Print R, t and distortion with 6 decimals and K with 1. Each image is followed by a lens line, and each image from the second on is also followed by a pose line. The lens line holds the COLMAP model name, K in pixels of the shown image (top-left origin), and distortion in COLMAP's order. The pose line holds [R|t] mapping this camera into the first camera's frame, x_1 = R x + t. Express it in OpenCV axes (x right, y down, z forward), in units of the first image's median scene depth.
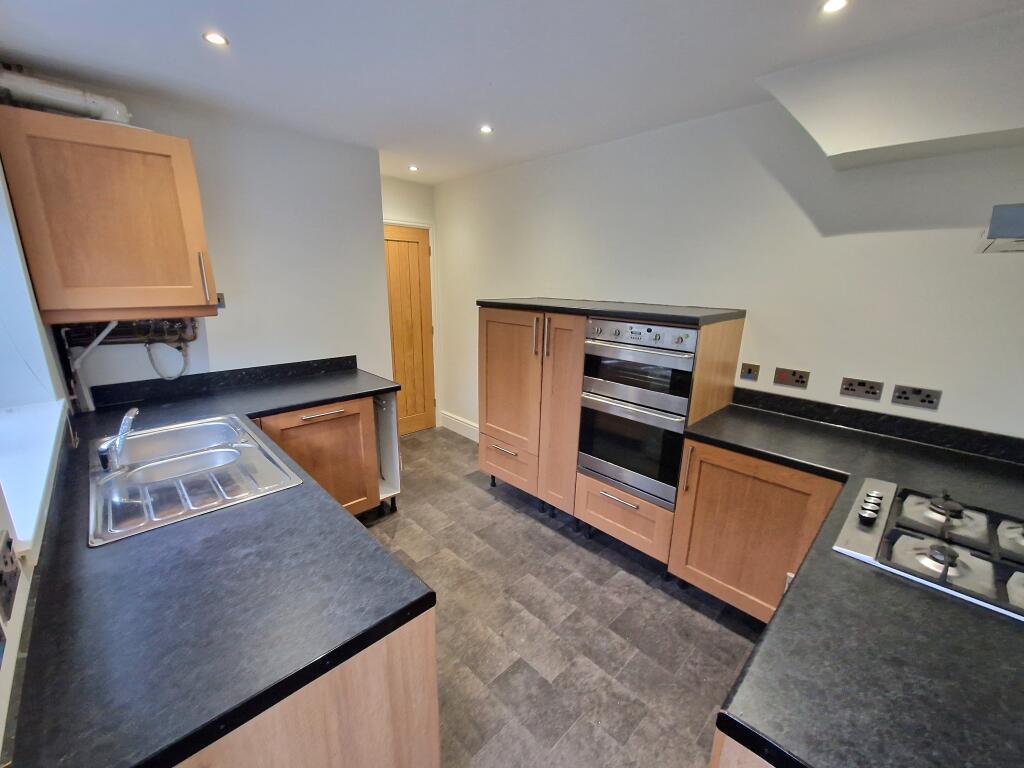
lens RADIAL K [[414.7, 0, 512.0], [0, 414.7, 384.0], [0, 0, 1]] dist [-0.001244, -0.000096]
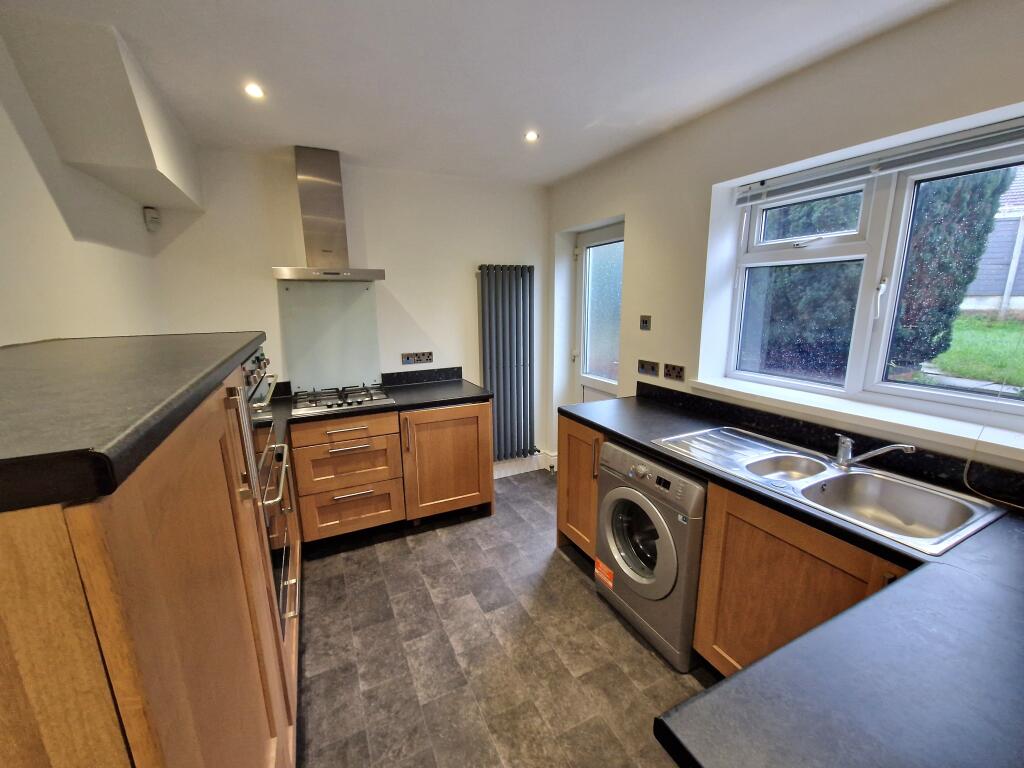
lens RADIAL K [[414.7, 0, 512.0], [0, 414.7, 384.0], [0, 0, 1]] dist [-0.001244, -0.000096]
pose [[-0.948529, -0.067176, 0.309482, -0.341637], [0.079080, 0.896043, 0.436868, -0.386161], [-0.306656, 0.438856, -0.844611, 1.539606]]
